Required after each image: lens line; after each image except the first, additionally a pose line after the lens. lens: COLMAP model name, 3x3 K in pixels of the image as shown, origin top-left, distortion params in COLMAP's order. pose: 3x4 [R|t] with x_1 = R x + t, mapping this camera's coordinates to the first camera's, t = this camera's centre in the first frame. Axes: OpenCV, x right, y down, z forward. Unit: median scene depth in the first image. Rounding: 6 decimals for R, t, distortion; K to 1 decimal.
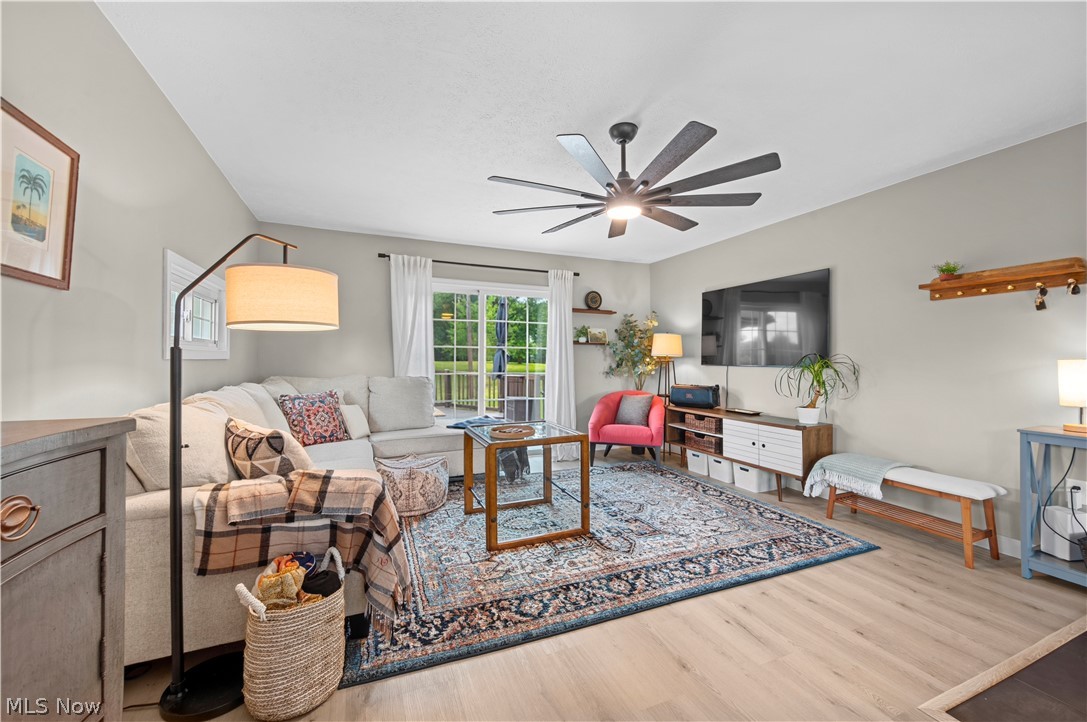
lens RADIAL K [[427.2, 0, 549.5], [0, 427.2, 358.5], [0, 0, 1]] dist [0.002450, 0.000223]
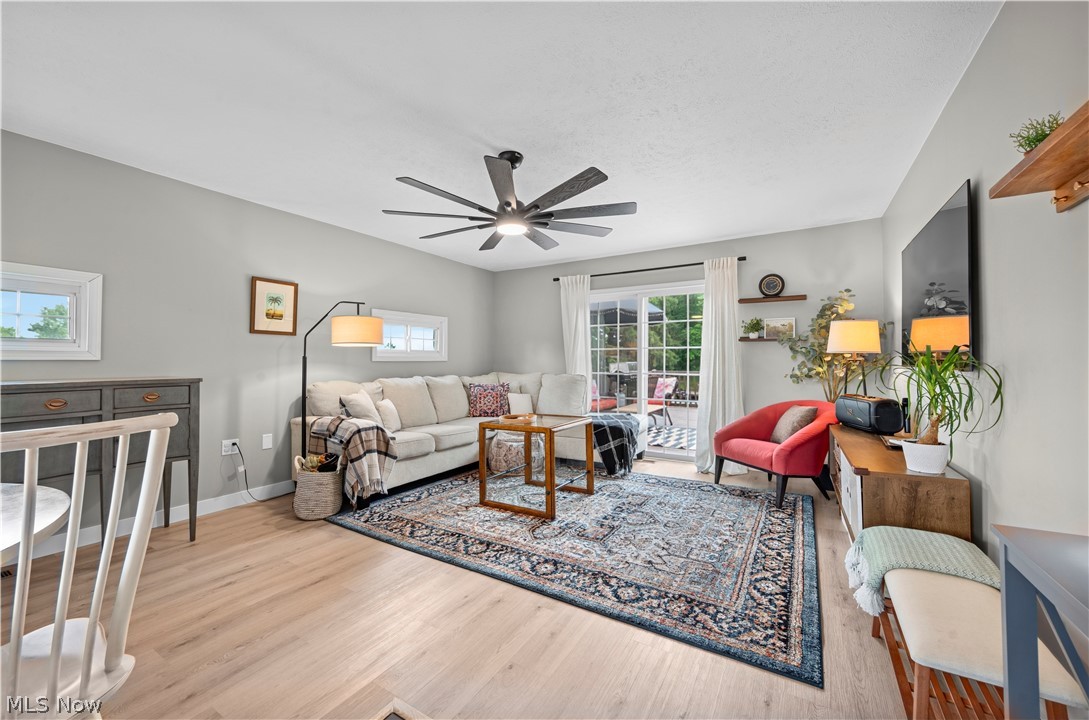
lens RADIAL K [[427.9, 0, 548.6], [0, 427.9, 358.9], [0, 0, 1]] dist [0.002450, 0.000223]
pose [[0.584328, -0.010628, -0.811448, 0.941193], [0.007905, 0.999941, -0.007405, 0.008470], [0.811479, -0.002088, 0.584378, 0.345272]]
